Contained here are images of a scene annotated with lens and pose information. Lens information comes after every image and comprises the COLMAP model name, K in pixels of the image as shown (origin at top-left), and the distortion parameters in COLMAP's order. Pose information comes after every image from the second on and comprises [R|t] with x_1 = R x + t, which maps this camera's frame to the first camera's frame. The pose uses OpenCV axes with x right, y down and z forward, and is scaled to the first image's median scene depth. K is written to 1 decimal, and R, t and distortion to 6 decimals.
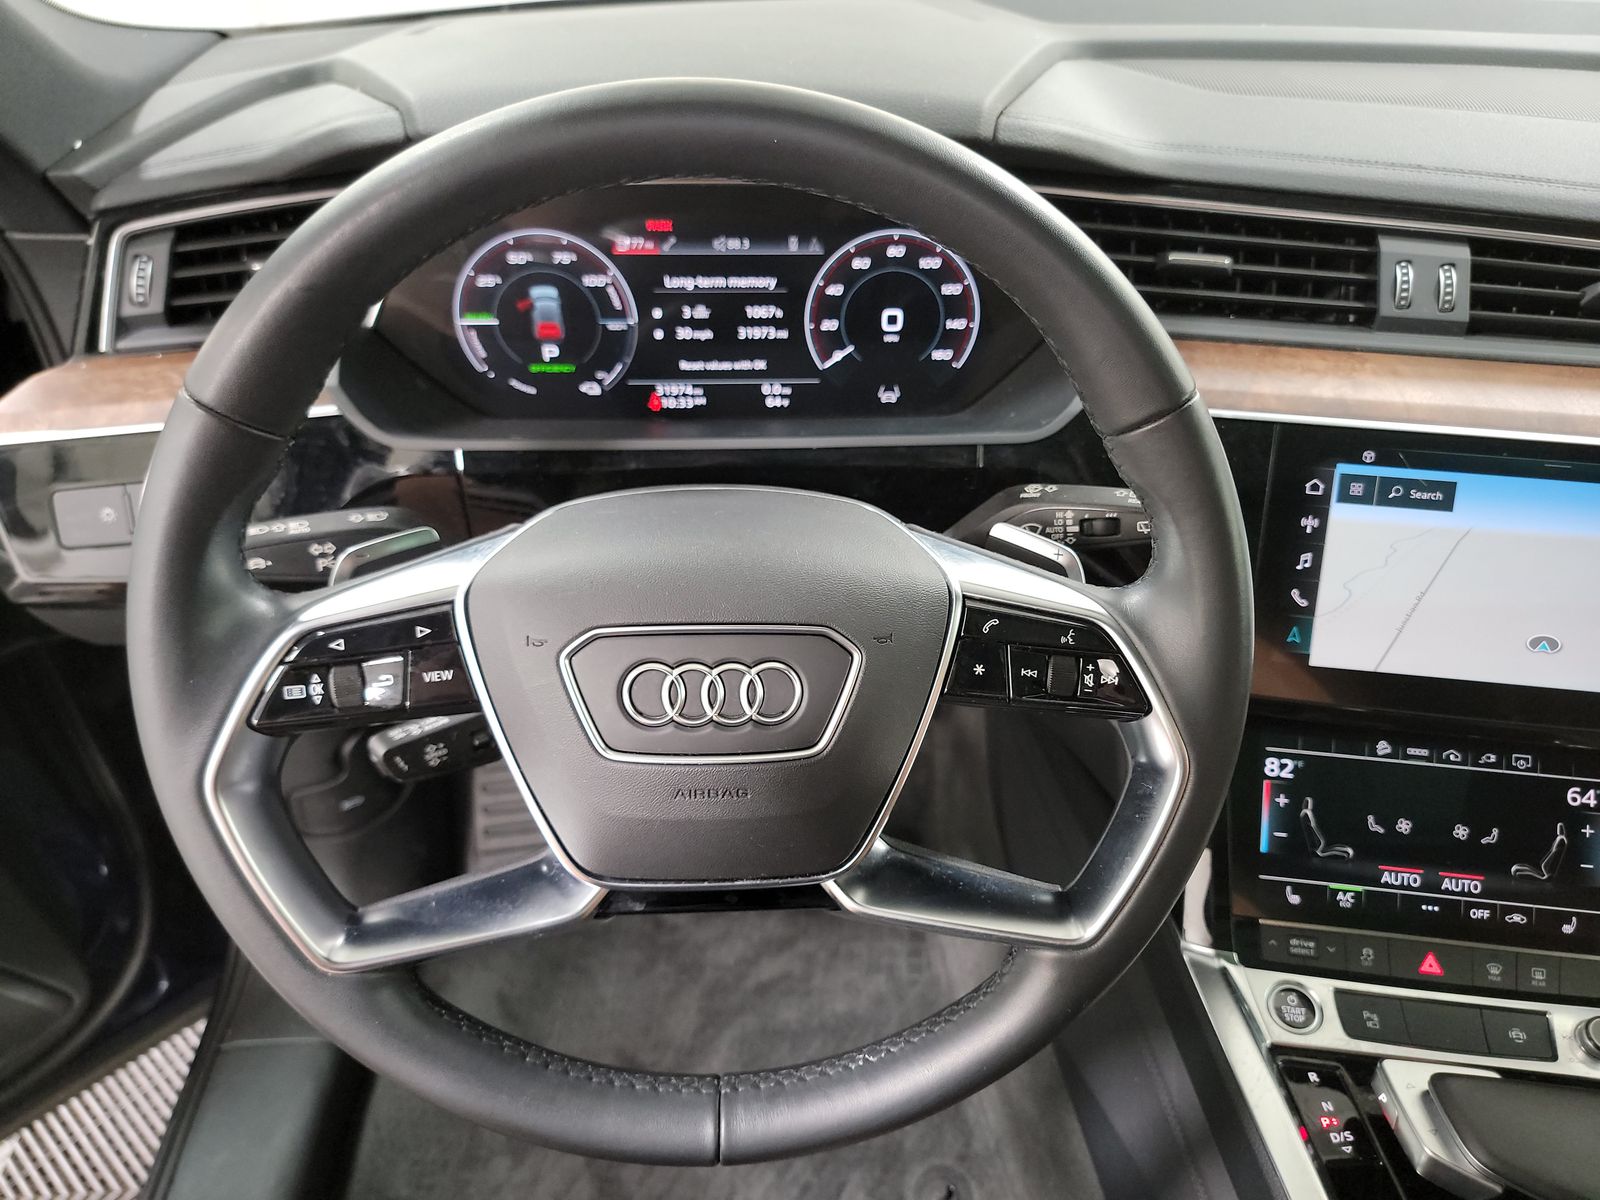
lens RADIAL K [[1120.6, 0, 800.0], [0, 1120.6, 600.0], [0, 0, 1]] dist [0.017488, 0.004549]
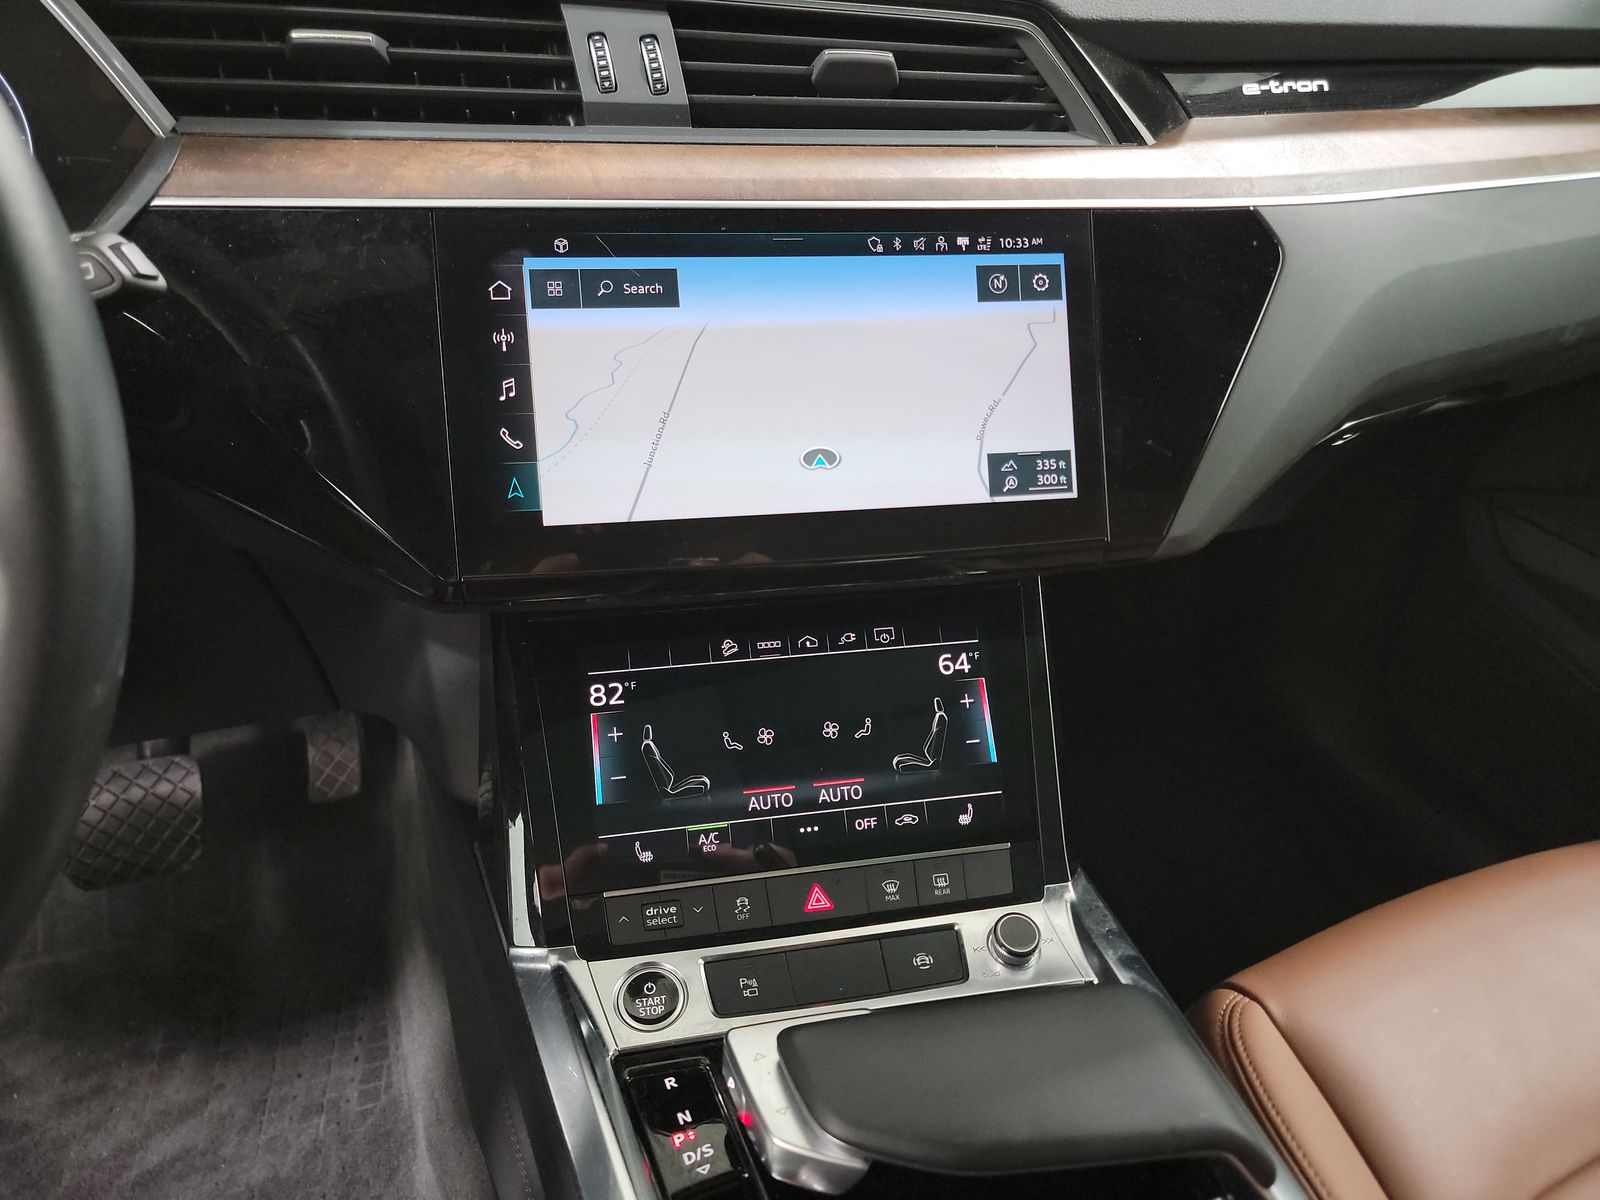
lens RADIAL K [[1109.3, 0, 800.0], [0, 1109.3, 600.0], [0, 0, 1]] dist [0.052060, -0.064626]
pose [[0.948058, -0.151288, 0.279817, 0.362206], [0.180250, 0.980305, -0.080695, 0.178752], [-0.262098, 0.126940, 0.956656, 0.226391]]
